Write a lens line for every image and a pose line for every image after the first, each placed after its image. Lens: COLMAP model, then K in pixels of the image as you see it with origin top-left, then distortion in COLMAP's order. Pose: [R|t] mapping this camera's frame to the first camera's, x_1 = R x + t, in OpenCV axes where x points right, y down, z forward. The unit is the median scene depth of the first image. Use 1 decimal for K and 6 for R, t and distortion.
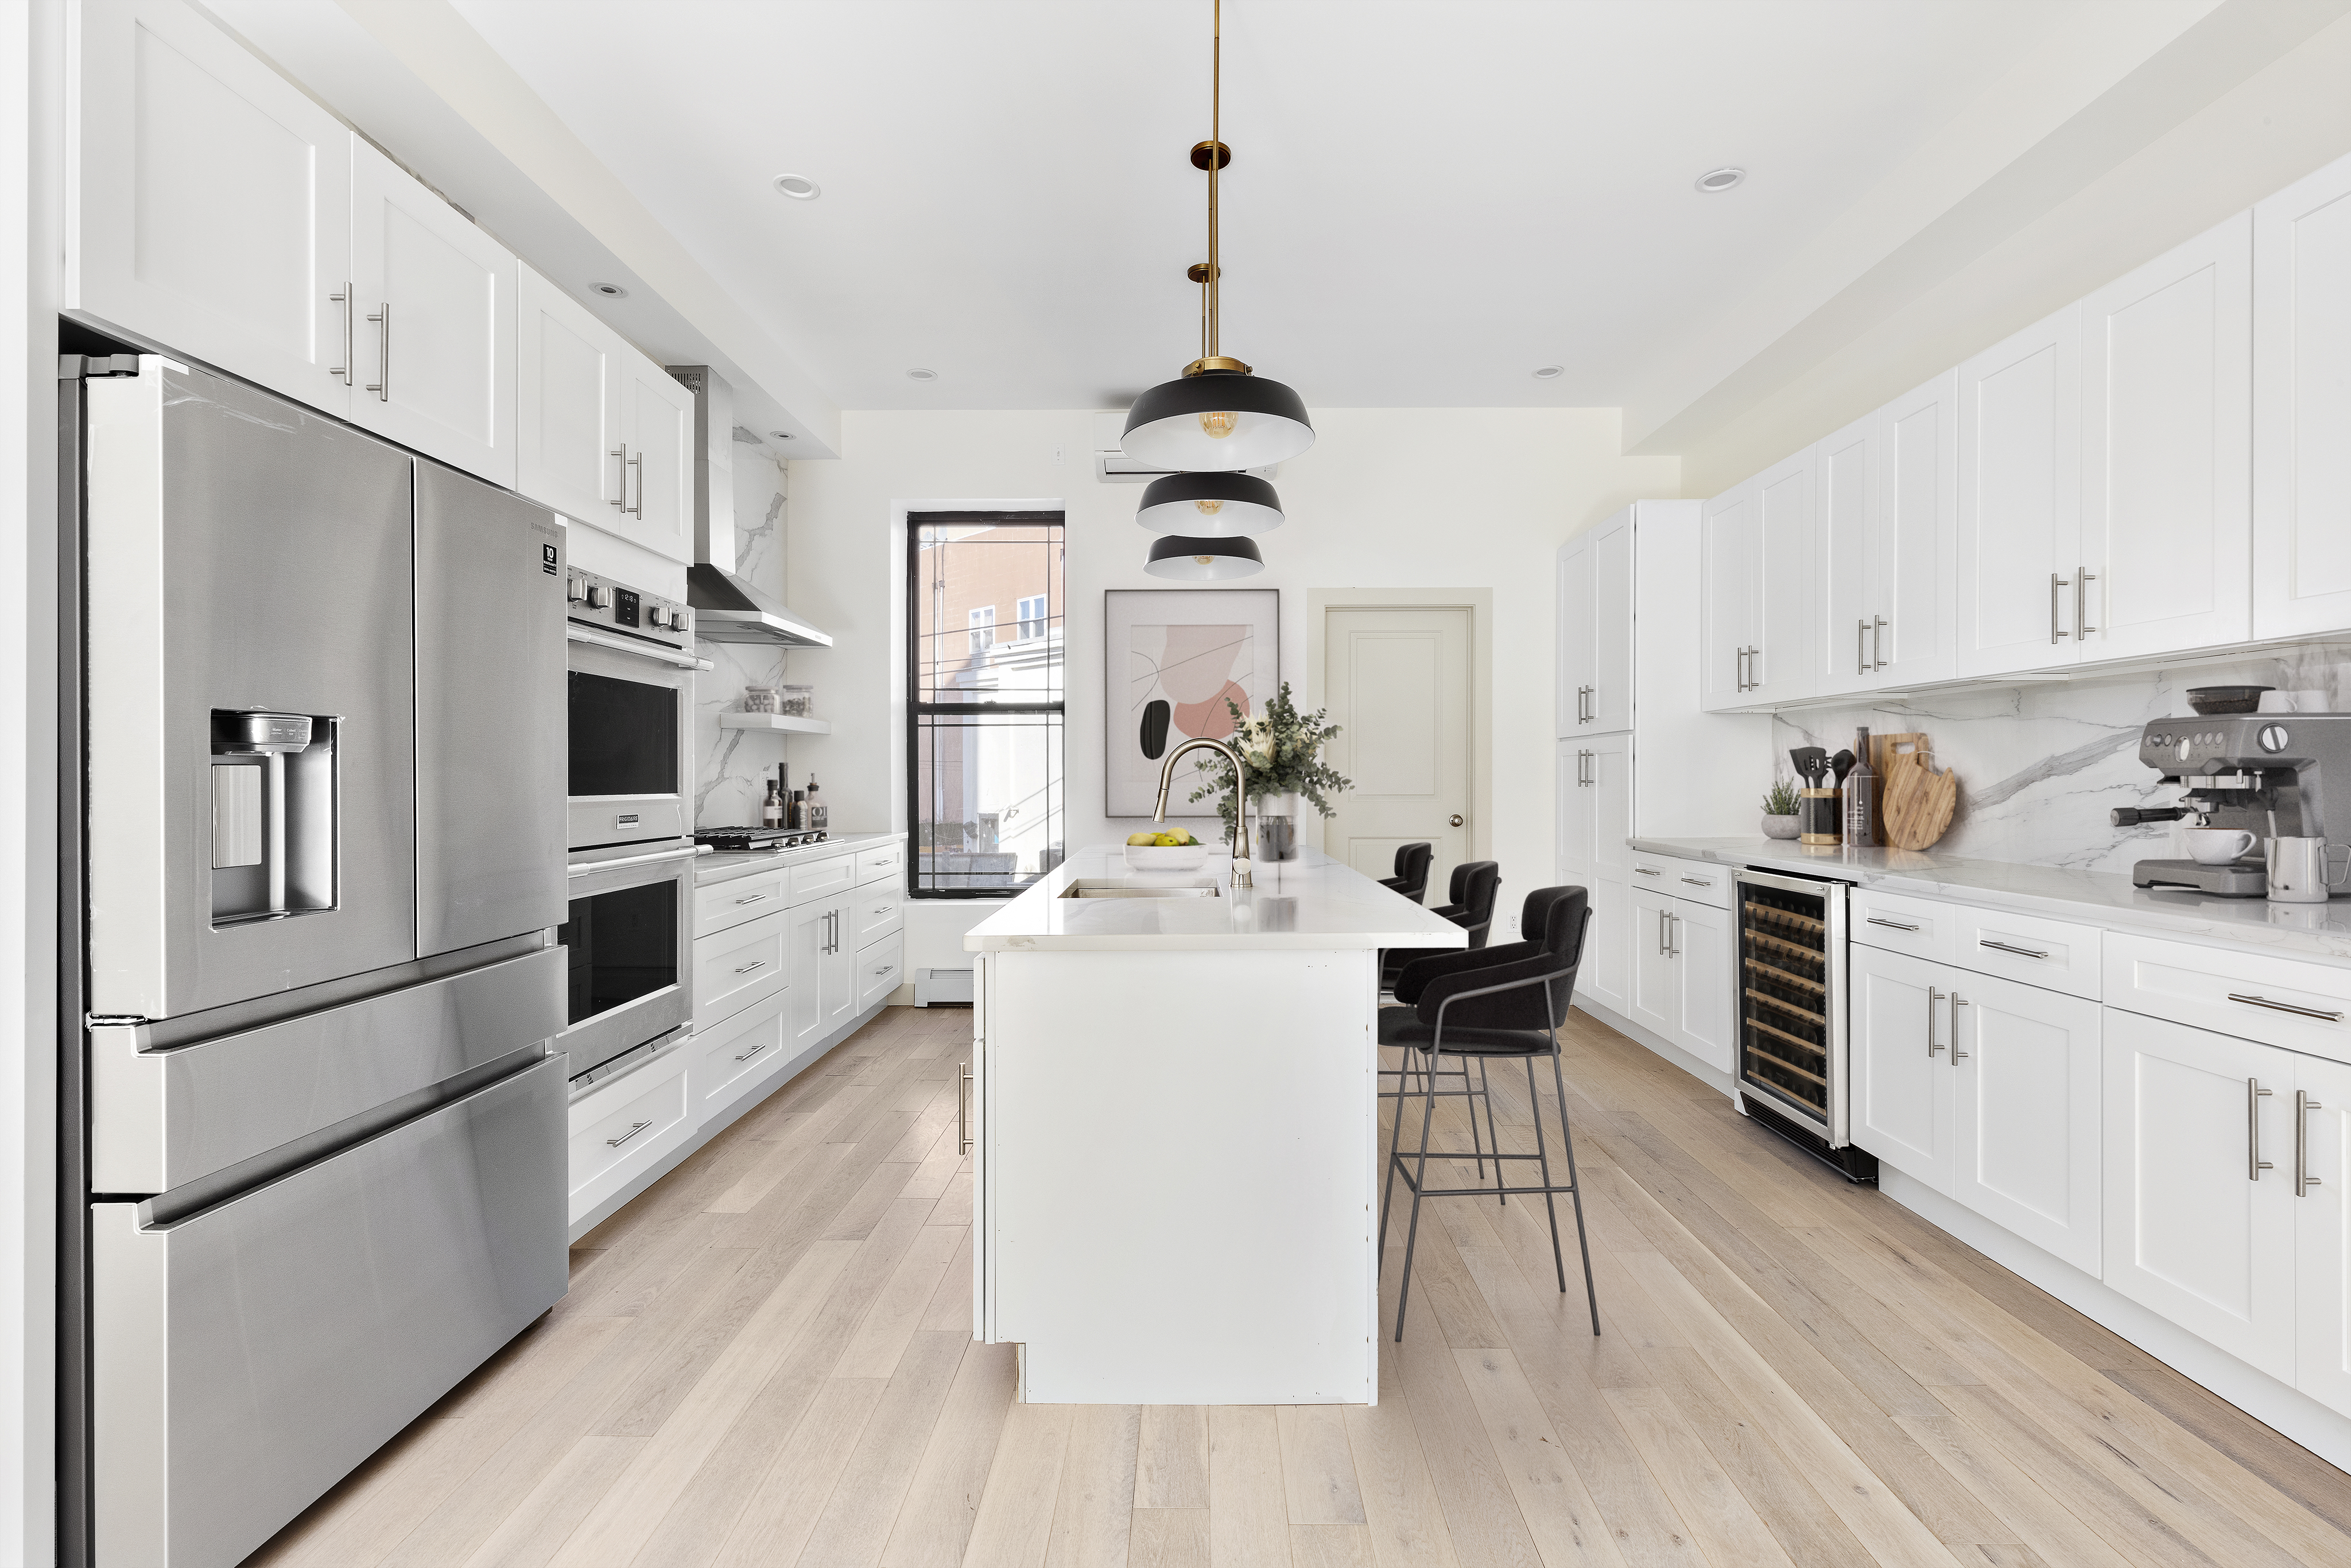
lens RADIAL K [[1052.4, 0, 1189.3], [0, 1052.4, 782.4], [0, 0, 1]] dist [0.002594, -0.000492]
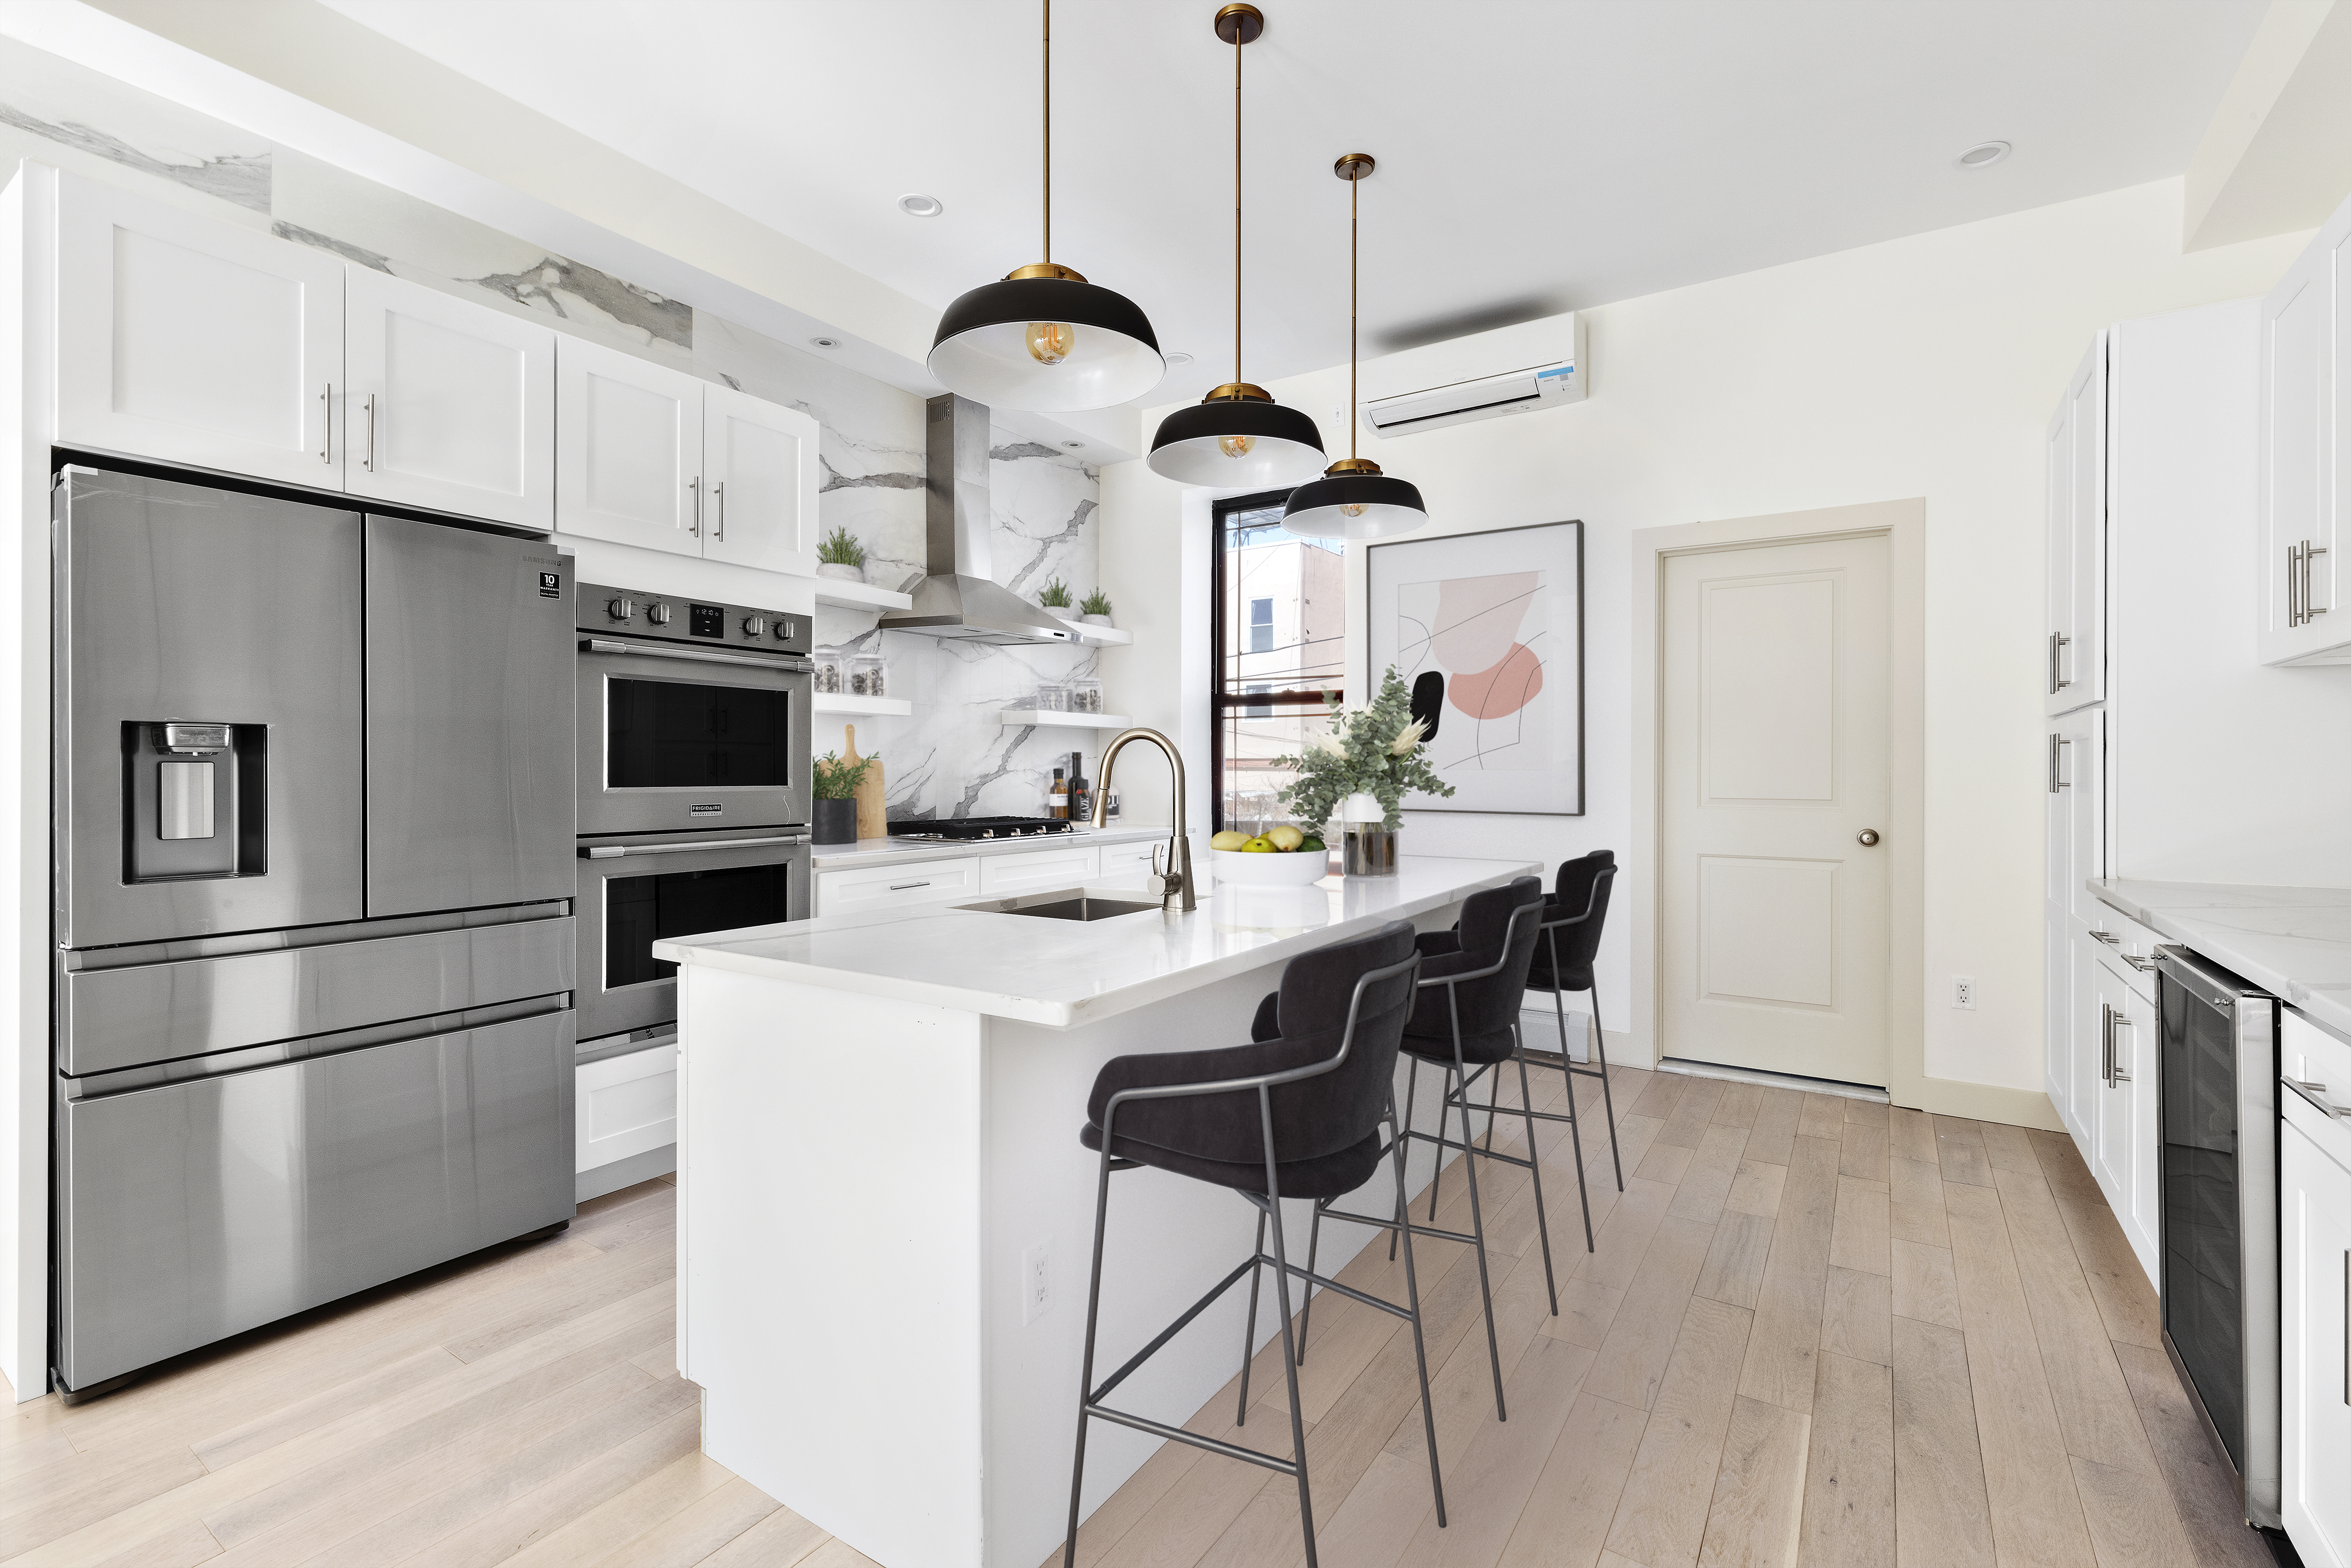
lens RADIAL K [[1052.4, 0, 1176.9], [0, 1052.4, 769.5], [0, 0, 1]] dist [0.002594, -0.000492]
pose [[0.838029, 0.005313, -0.545600, 0.407299], [-0.007567, 0.999970, -0.001884, -0.006592], [0.545574, 0.005707, 0.838043, 0.265731]]
